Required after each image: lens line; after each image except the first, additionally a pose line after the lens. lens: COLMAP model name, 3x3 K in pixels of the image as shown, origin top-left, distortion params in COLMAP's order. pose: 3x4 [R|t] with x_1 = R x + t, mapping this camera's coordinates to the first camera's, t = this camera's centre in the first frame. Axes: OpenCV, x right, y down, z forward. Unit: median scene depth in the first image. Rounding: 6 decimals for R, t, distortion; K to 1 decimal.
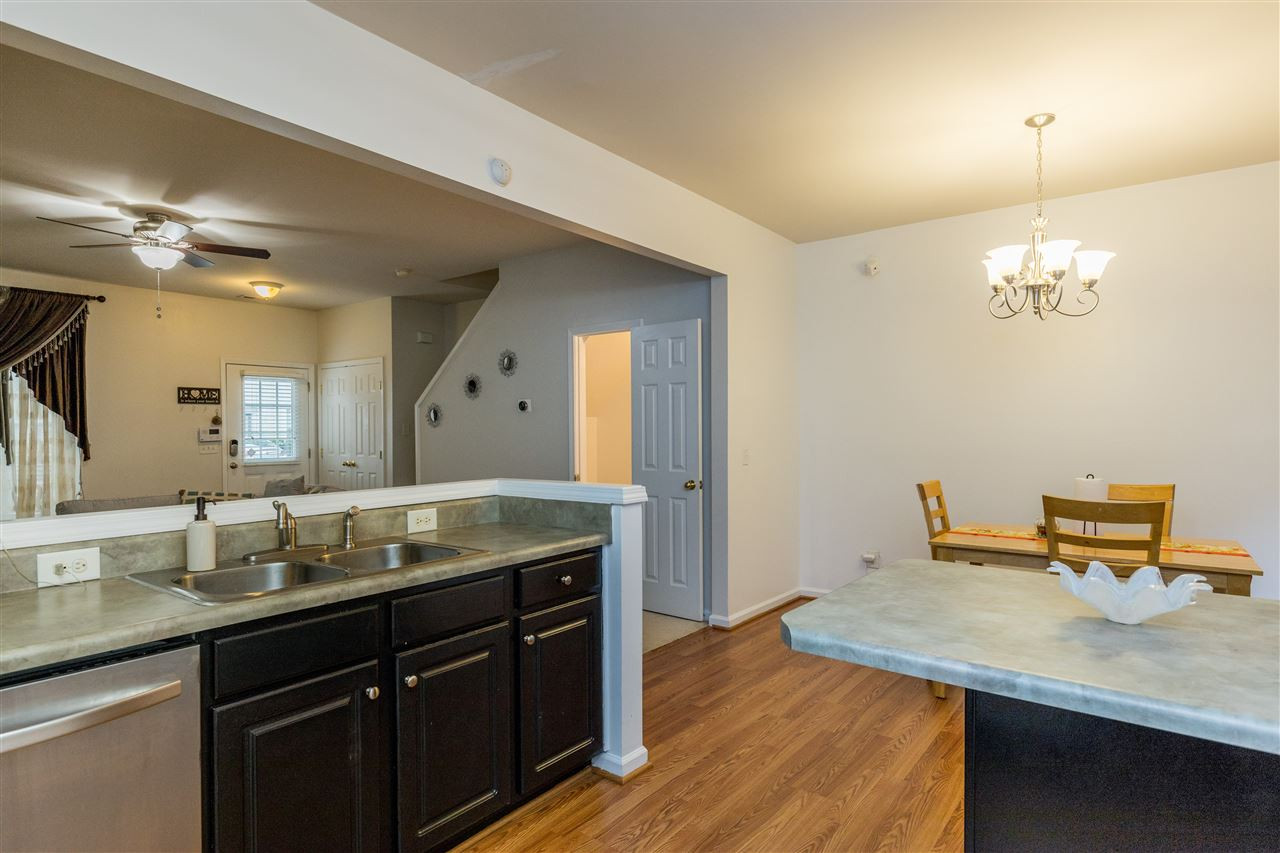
lens RADIAL K [[677.7, 0, 614.4], [0, 677.7, 434.2], [0, 0, 1]] dist [-0.001944, 0.000727]
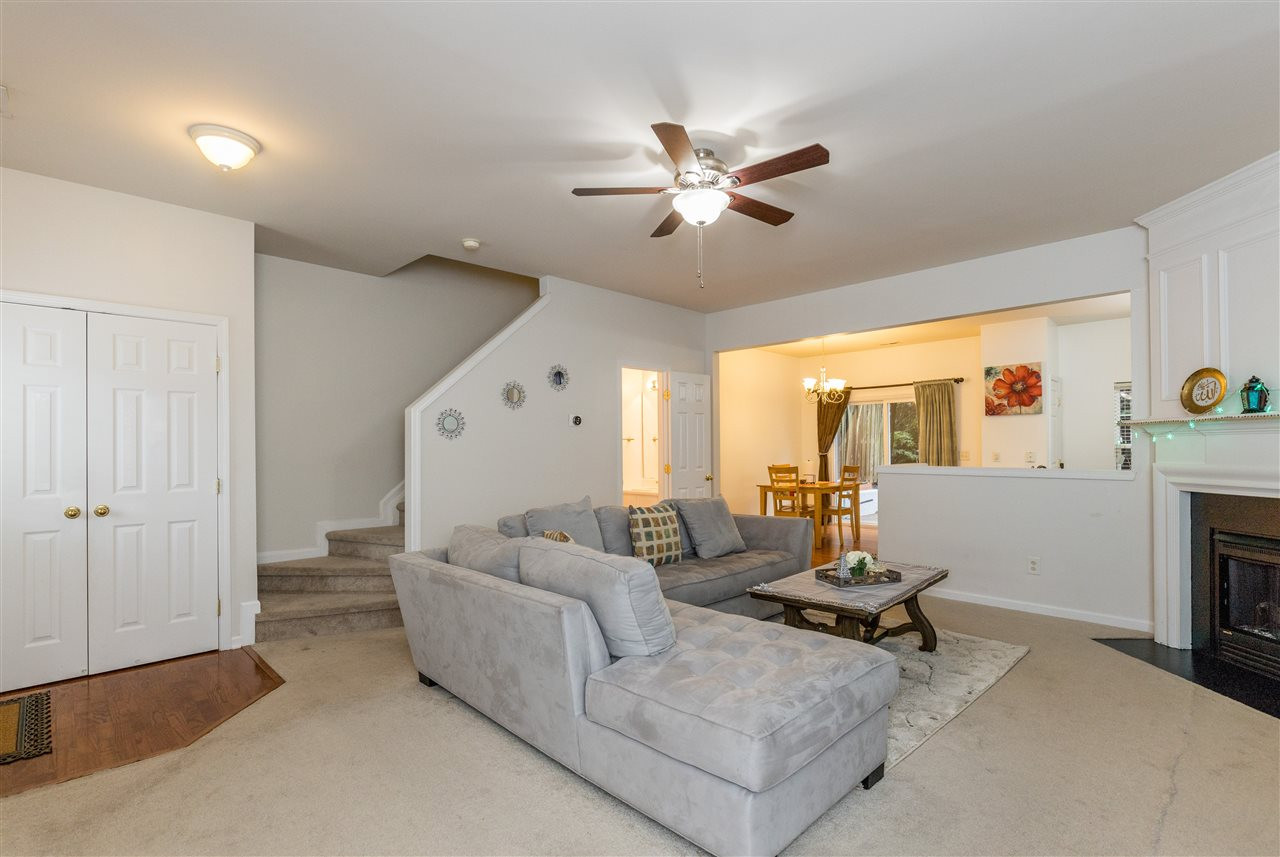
lens RADIAL K [[623.1, 0, 633.7], [0, 623.1, 442.2], [0, 0, 1]] dist [-0.014061, 0.000829]
pose [[0.120464, 0.014332, 0.992614, -1.060025], [0.011945, 0.999802, -0.015885, 0.009484], [-0.992646, 0.013770, 0.120269, 0.755860]]
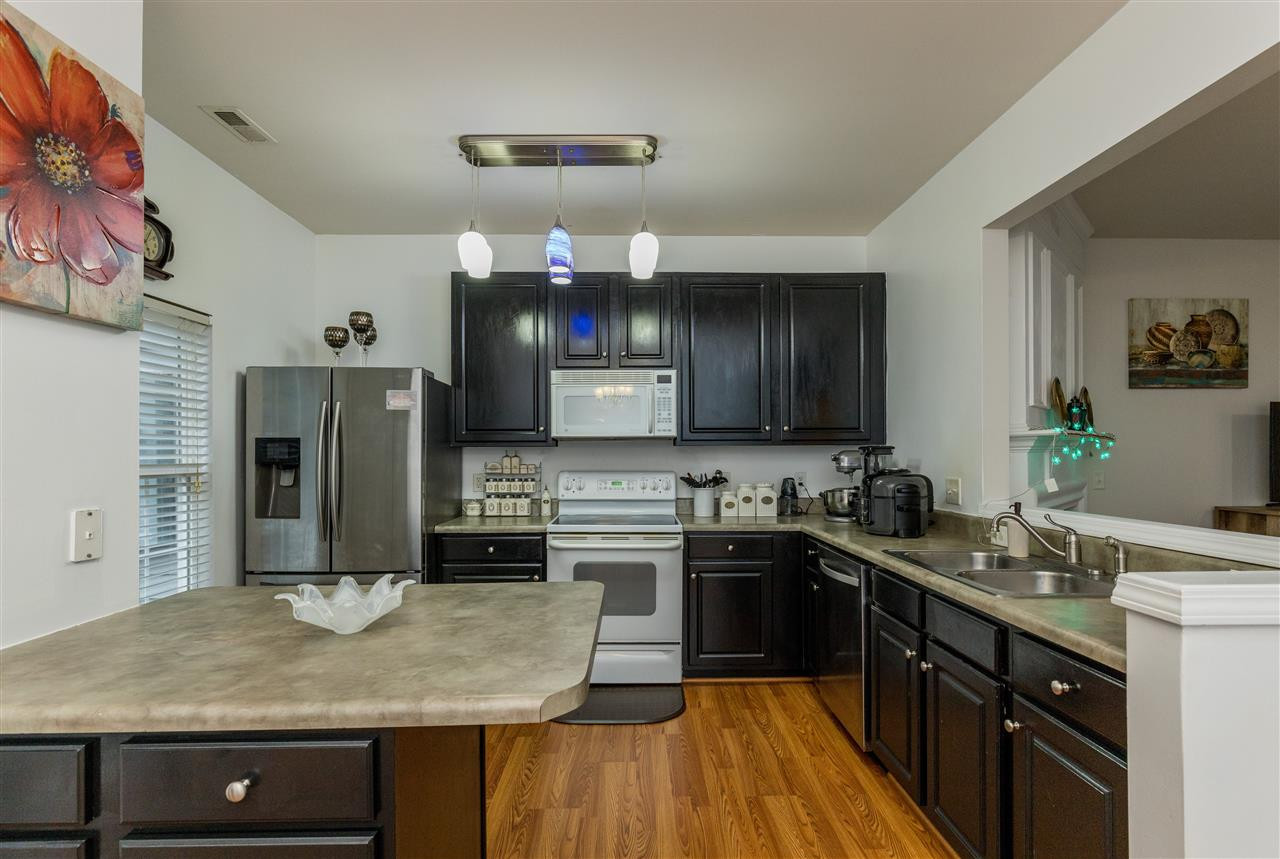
lens RADIAL K [[623.1, 0, 658.5], [0, 623.1, 455.5], [0, 0, 1]] dist [-0.014061, 0.000829]
pose [[-0.752035, 0.011683, -0.659020, 0.228175], [0.003461, 0.999899, 0.013777, -0.005978], [0.659114, 0.008080, -0.751999, 0.460514]]
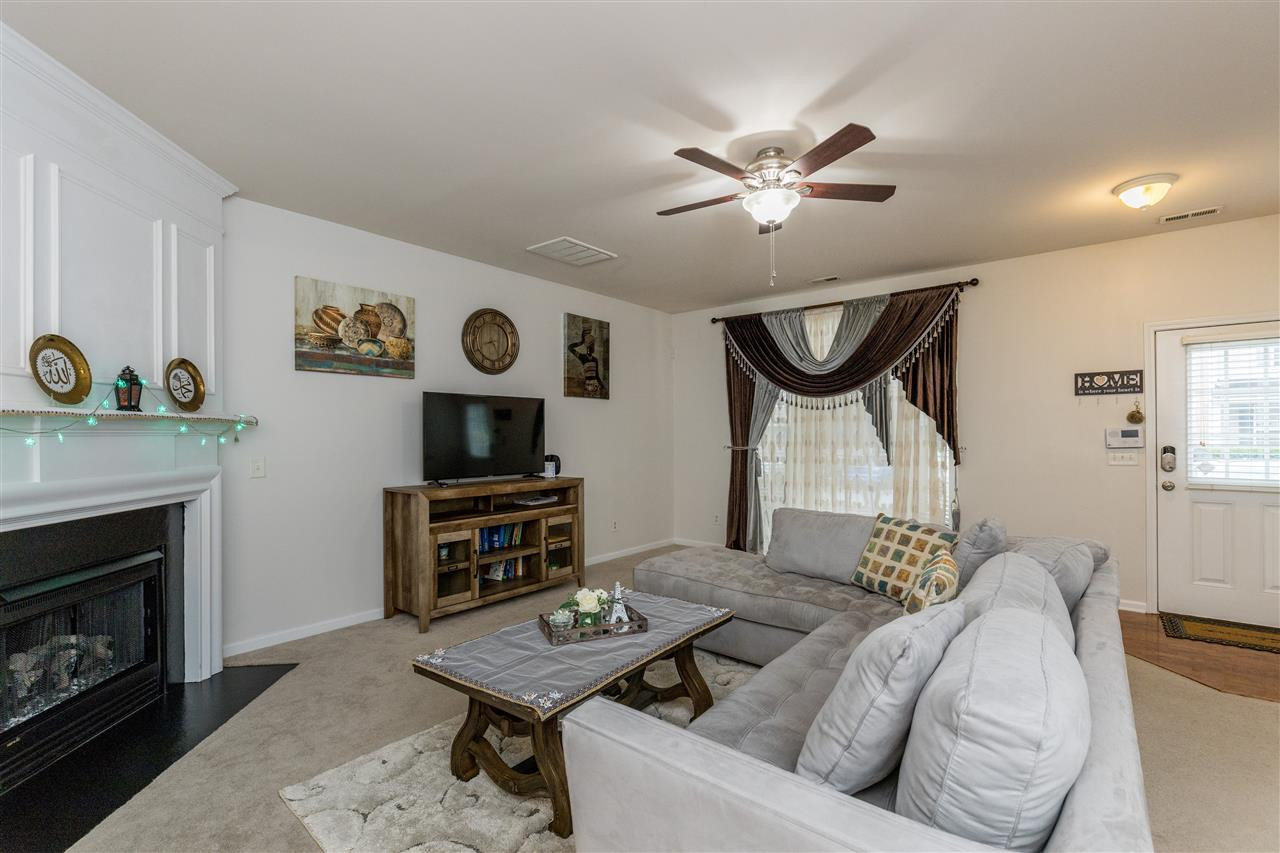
lens RADIAL K [[574.4, 0, 635.6], [0, 574.4, 435.2], [0, 0, 1]] dist [-0.001836, -0.000215]
pose [[0.002604, 0.004482, -0.999987, -0.017445], [-0.003807, 0.999983, 0.004472, -0.003886], [0.999989, 0.003795, 0.002621, 0.654615]]
